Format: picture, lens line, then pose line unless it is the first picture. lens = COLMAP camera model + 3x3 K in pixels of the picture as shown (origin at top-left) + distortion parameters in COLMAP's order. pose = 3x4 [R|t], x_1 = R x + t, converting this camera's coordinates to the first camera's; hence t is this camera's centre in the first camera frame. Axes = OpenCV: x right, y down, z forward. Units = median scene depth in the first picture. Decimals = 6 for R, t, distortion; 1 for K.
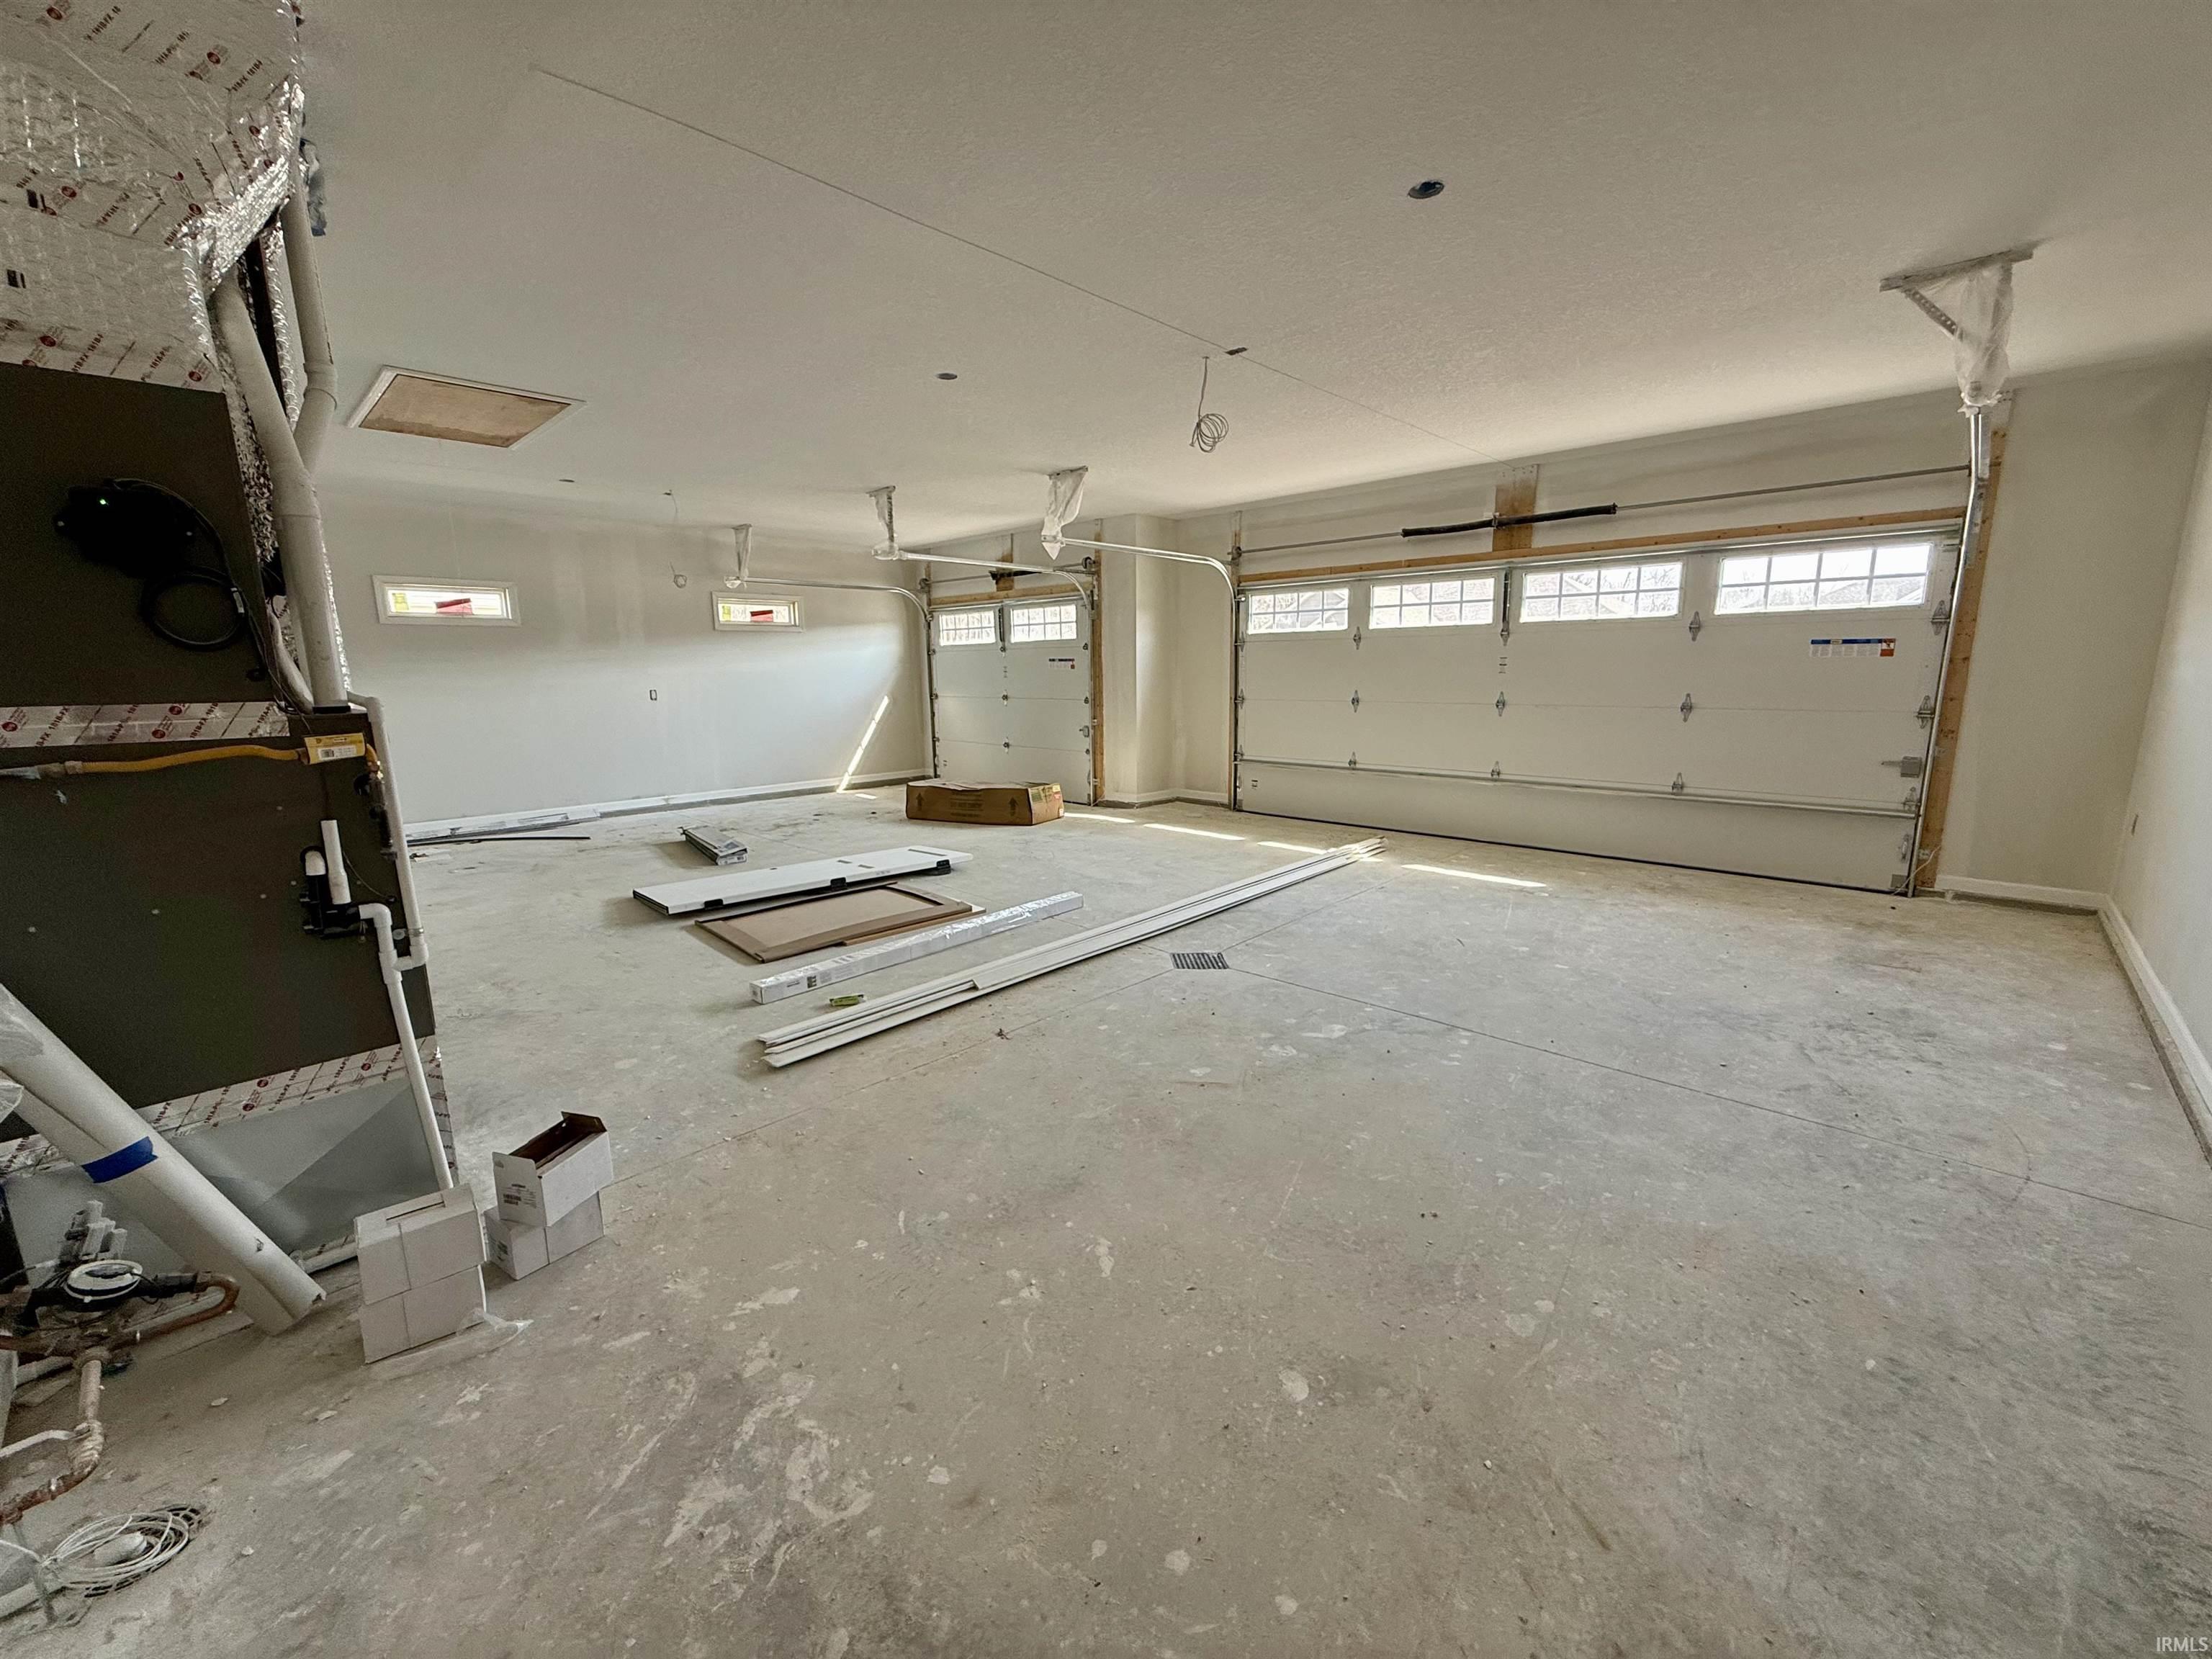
lens RADIAL K [[883.5, 0, 1103.5], [0, 883.5, 825.8], [0, 0, 1]] dist [0.001051, 0.000080]
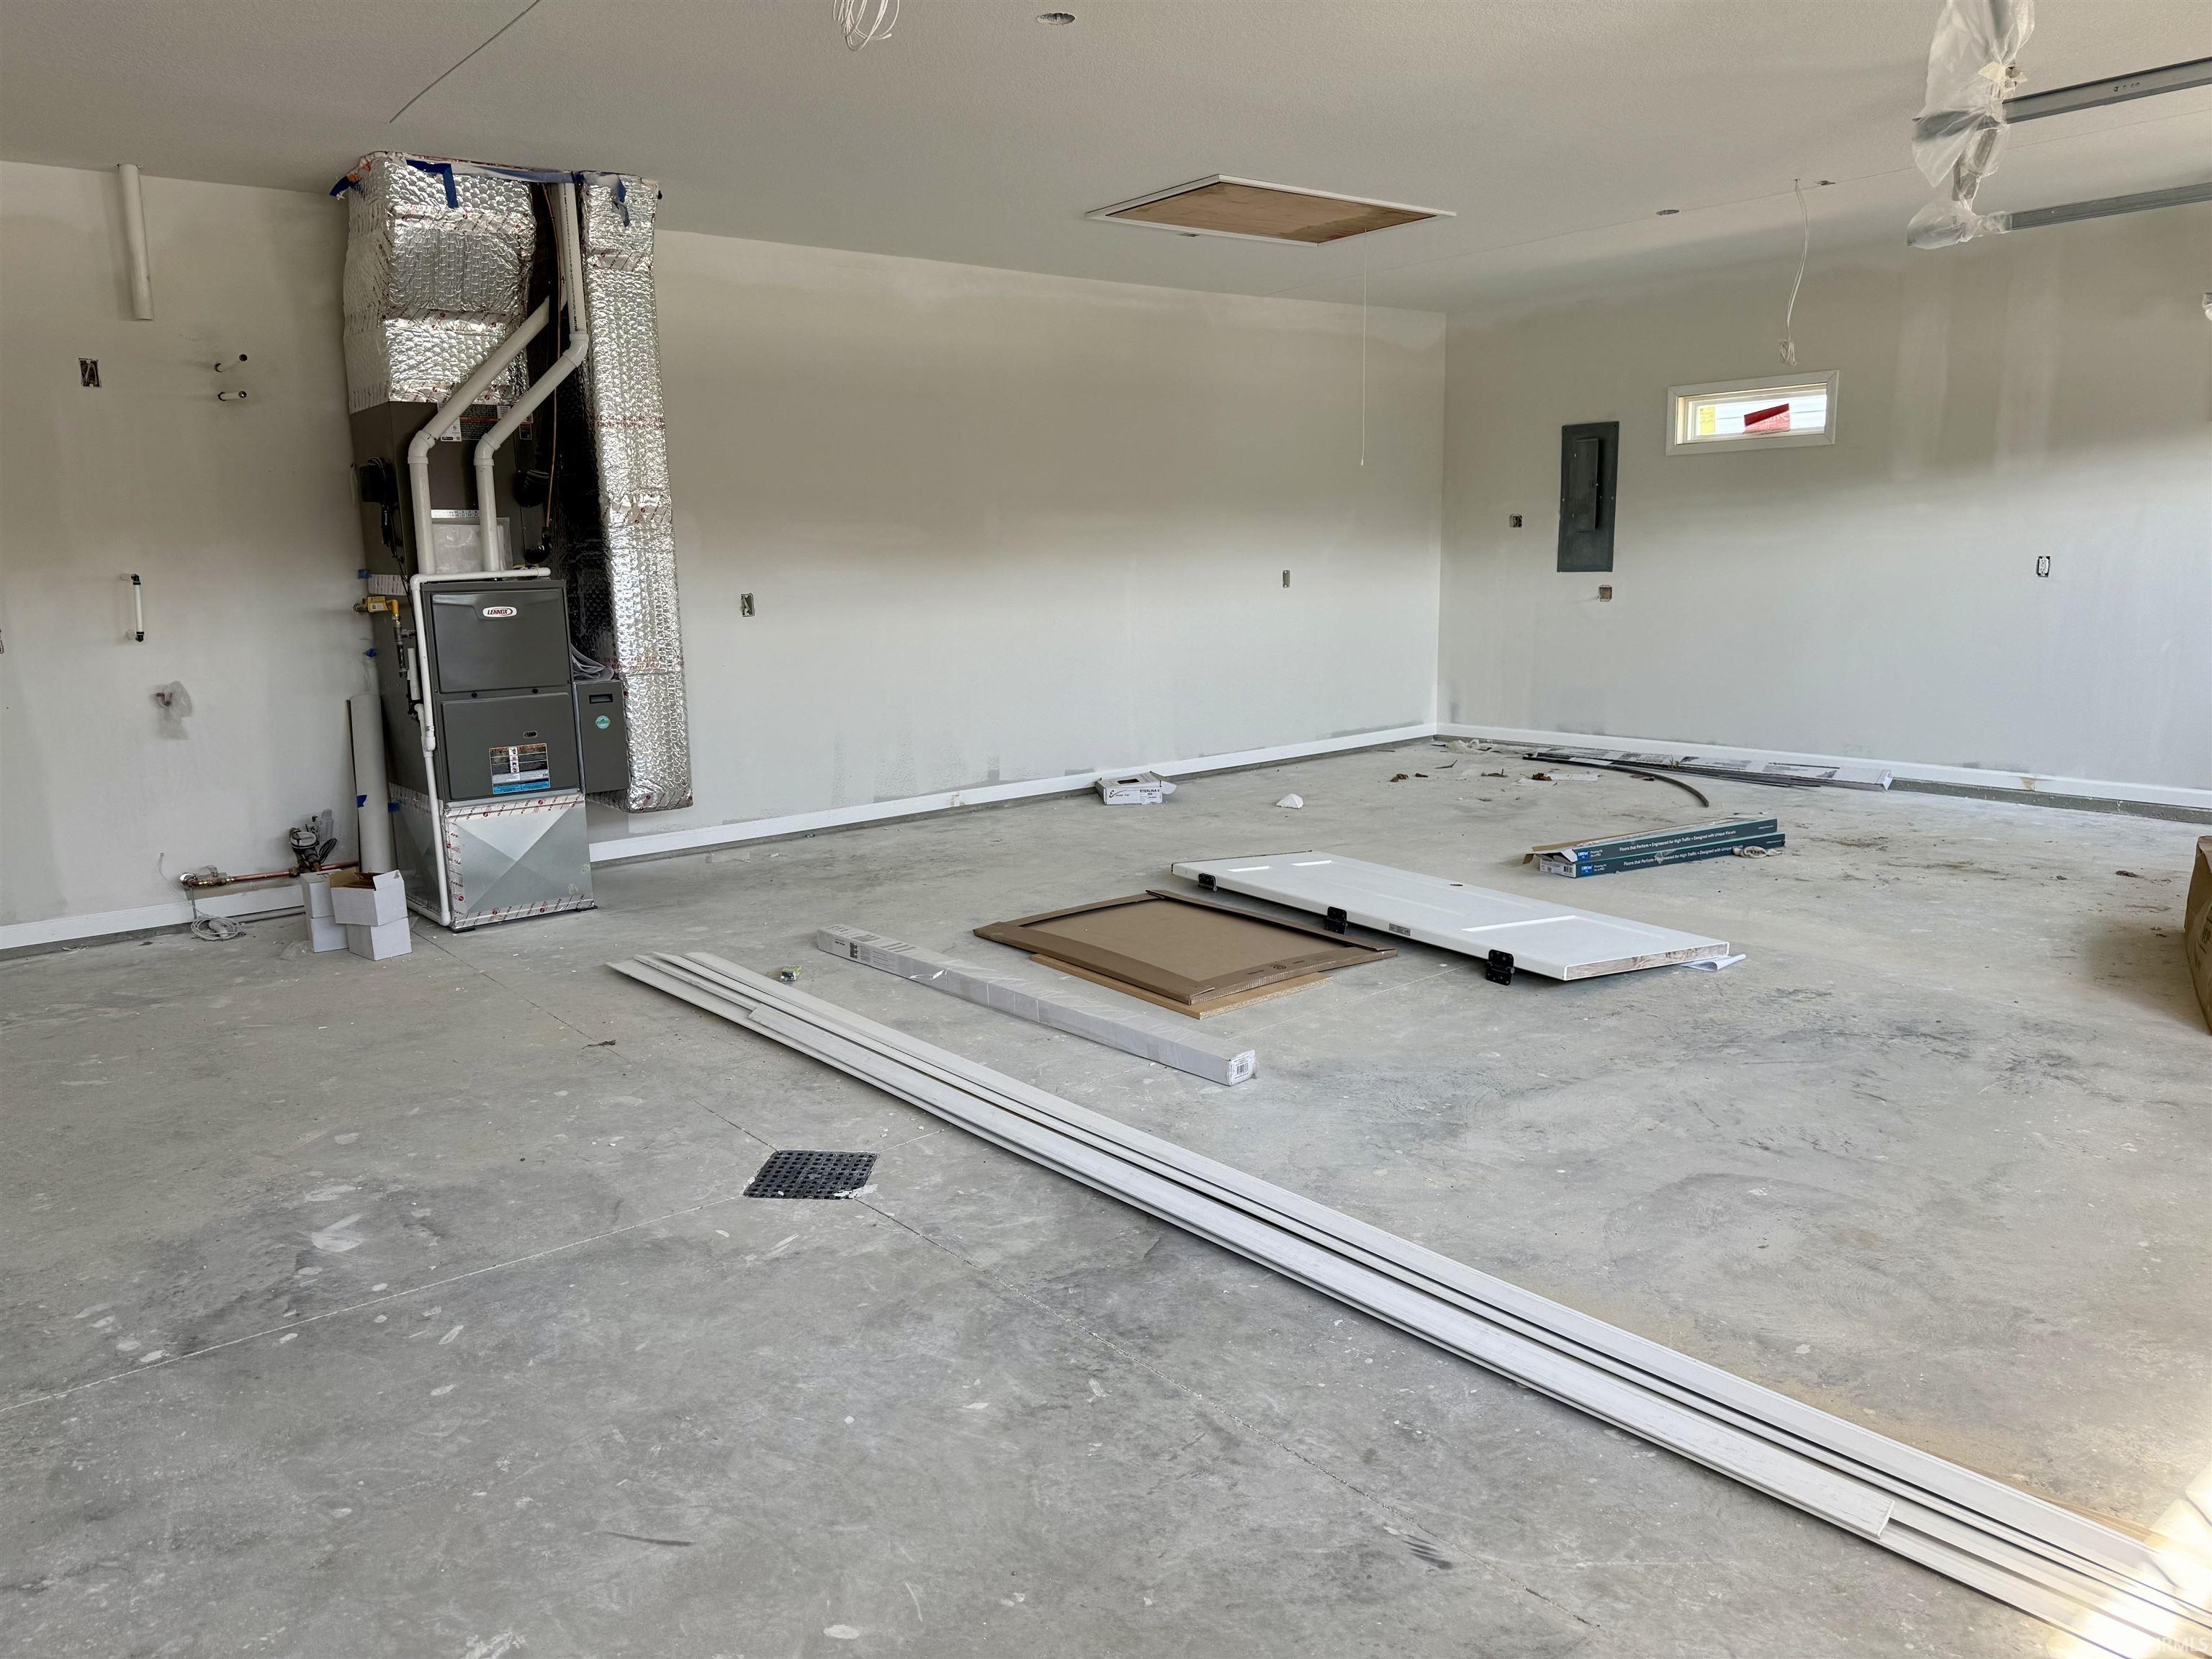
lens RADIAL K [[1574.2, 0, 1106.0], [0, 1574.2, 829.5], [0, 0, 1]] dist [-0.002590, -0.003665]
pose [[-0.122068, 0.191576, -0.973857, 0.843176], [-0.151243, 0.966146, 0.209017, -0.216097], [0.980931, 0.172804, -0.088961, 1.163887]]
